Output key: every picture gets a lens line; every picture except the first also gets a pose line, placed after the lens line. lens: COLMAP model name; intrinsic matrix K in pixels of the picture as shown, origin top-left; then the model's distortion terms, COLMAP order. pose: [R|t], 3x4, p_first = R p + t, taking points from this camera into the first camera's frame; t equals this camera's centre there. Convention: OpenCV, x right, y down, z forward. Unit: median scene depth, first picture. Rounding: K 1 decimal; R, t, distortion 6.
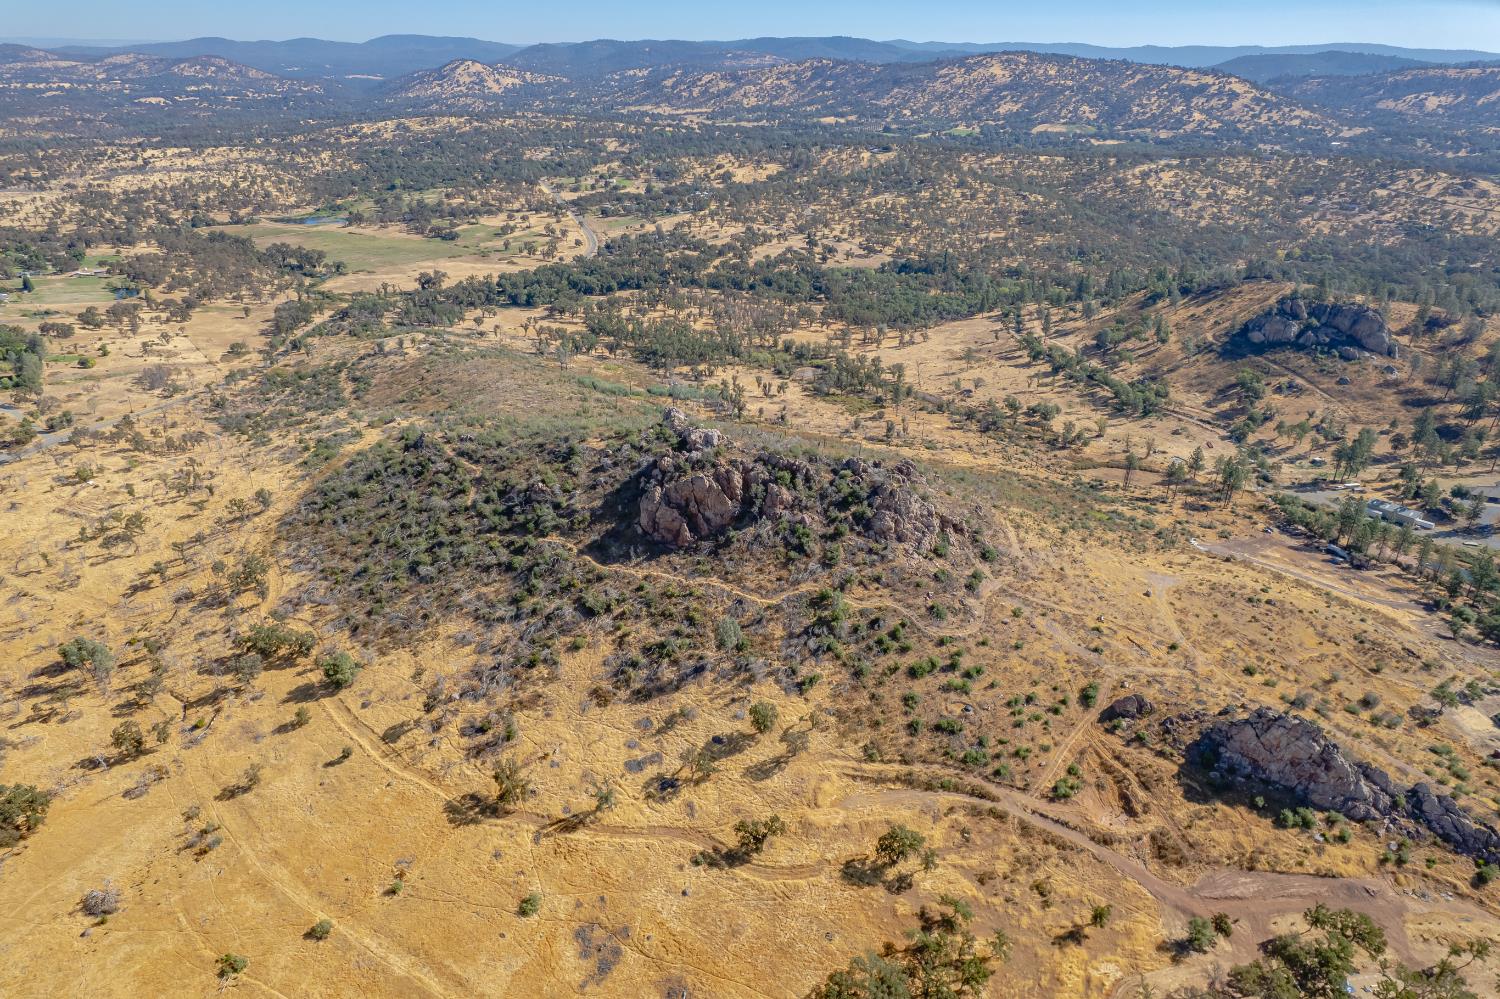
lens RADIAL K [[947.7, 0, 748.5], [0, 947.7, 497.8], [0, 0, 1]] dist [-0.073488, 0.062705]
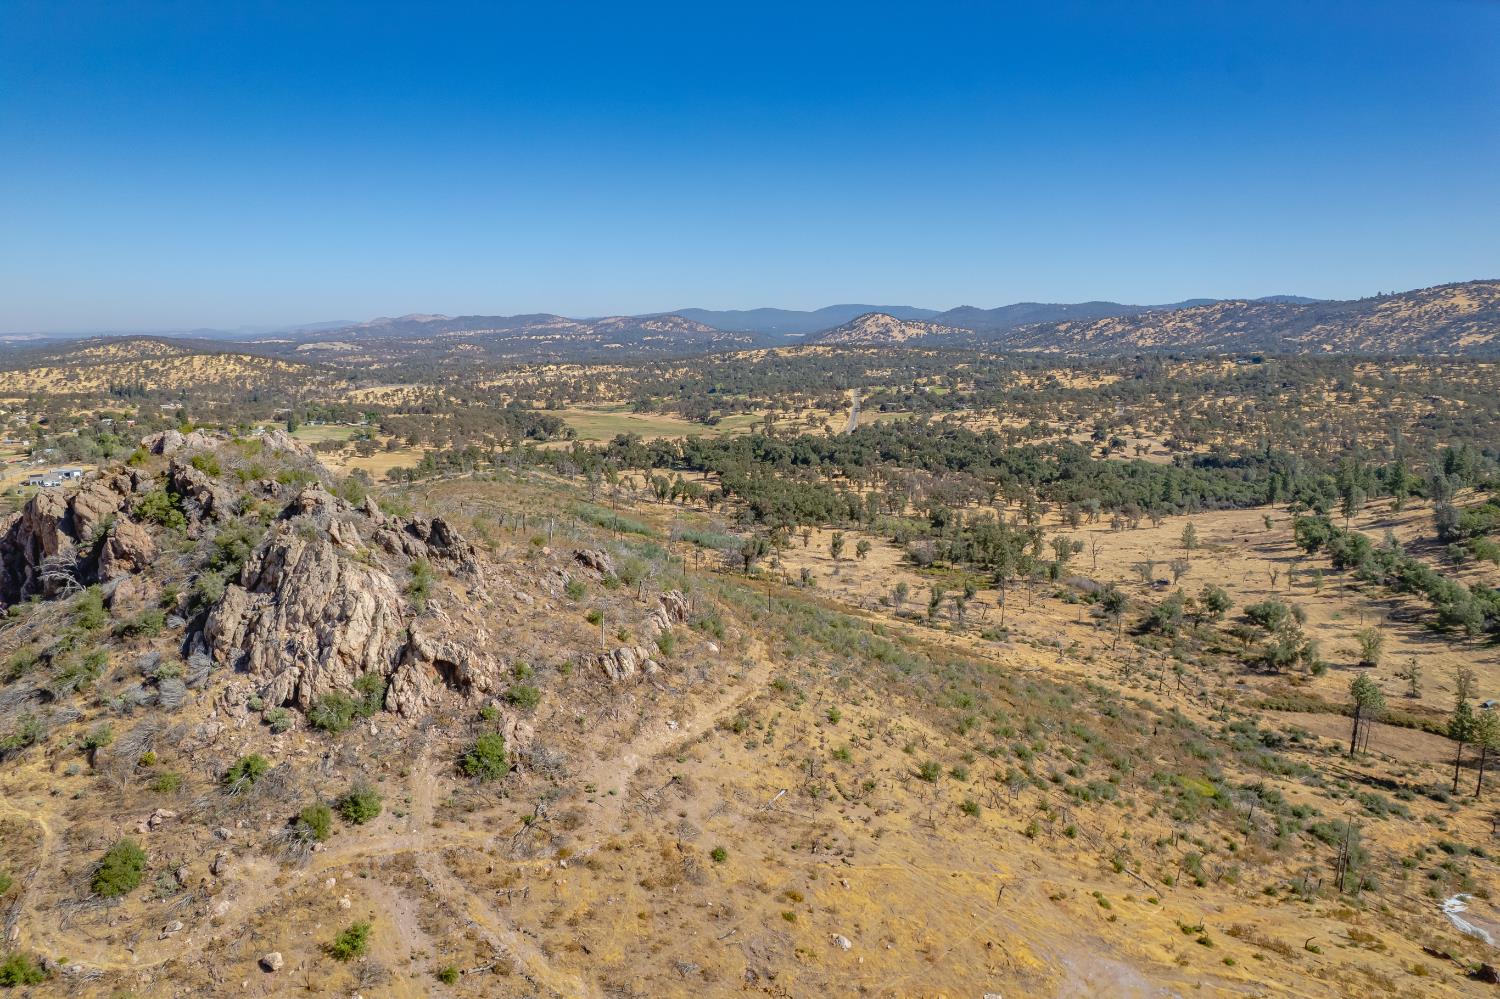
lens RADIAL K [[947.7, 0, 744.9], [0, 947.7, 513.1], [0, 0, 1]] dist [-0.073488, 0.062705]
pose [[0.906589, 0.065629, -0.416880, 0.239257], [-0.164974, 0.964341, -0.206954, 0.013863], [0.388432, 0.256397, 0.885088, 0.349310]]
